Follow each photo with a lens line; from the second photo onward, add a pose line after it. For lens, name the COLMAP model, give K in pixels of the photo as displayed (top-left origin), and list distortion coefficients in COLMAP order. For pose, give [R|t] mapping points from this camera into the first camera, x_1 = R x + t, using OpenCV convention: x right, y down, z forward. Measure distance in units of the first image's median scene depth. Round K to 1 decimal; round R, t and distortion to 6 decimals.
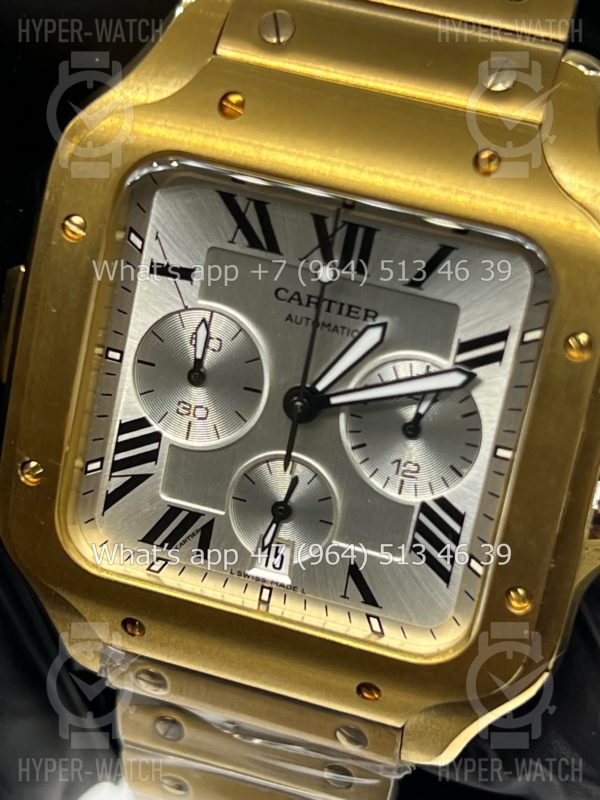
lens RADIAL K [[1913.7, 0, 301.6], [0, 1913.7, 401.4], [0, 0, 1]] dist [0.235716, 0.000000]
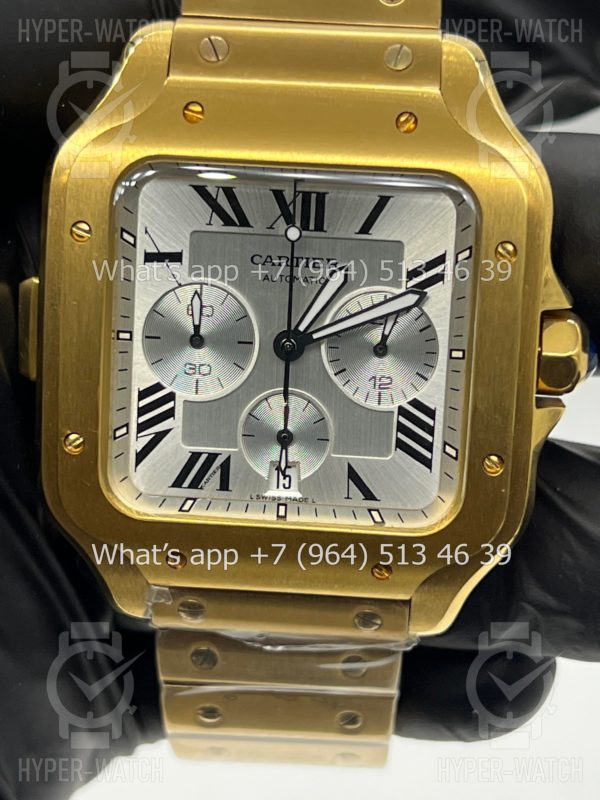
lens RADIAL K [[1913.7, 0, 305.6], [0, 1913.7, 397.7], [0, 0, 1]] dist [0.235716, 0.000000]
pose [[0.973388, -0.171641, 0.151842, -0.178248], [0.183436, 0.980724, -0.067321, 0.116890], [-0.137360, 0.093383, 0.986110, -0.200546]]
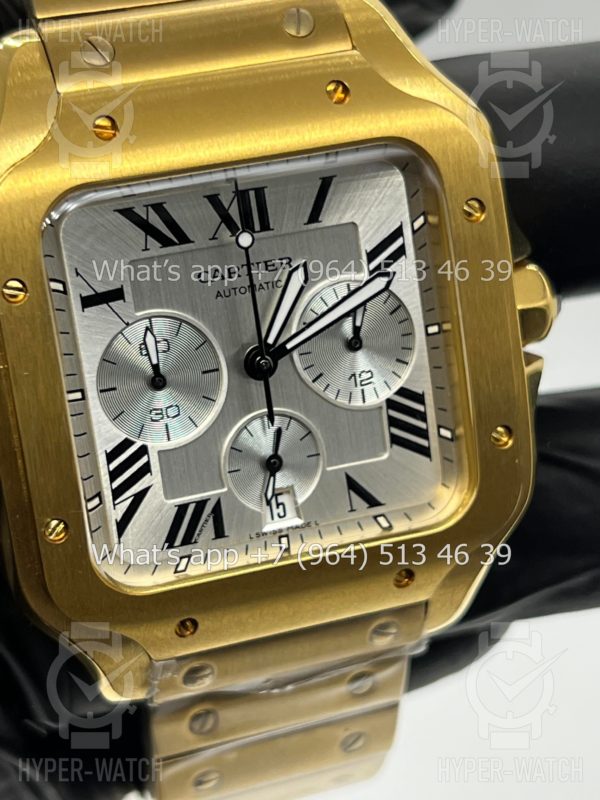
lens RADIAL K [[1913.7, 0, 300.4], [0, 1913.7, 397.5], [0, 0, 1]] dist [0.235716, 0.000000]
pose [[0.820727, -0.399311, 0.408605, -0.429627], [0.412917, 0.908868, 0.058807, -0.034768], [-0.394851, 0.120455, 0.910815, -0.001836]]
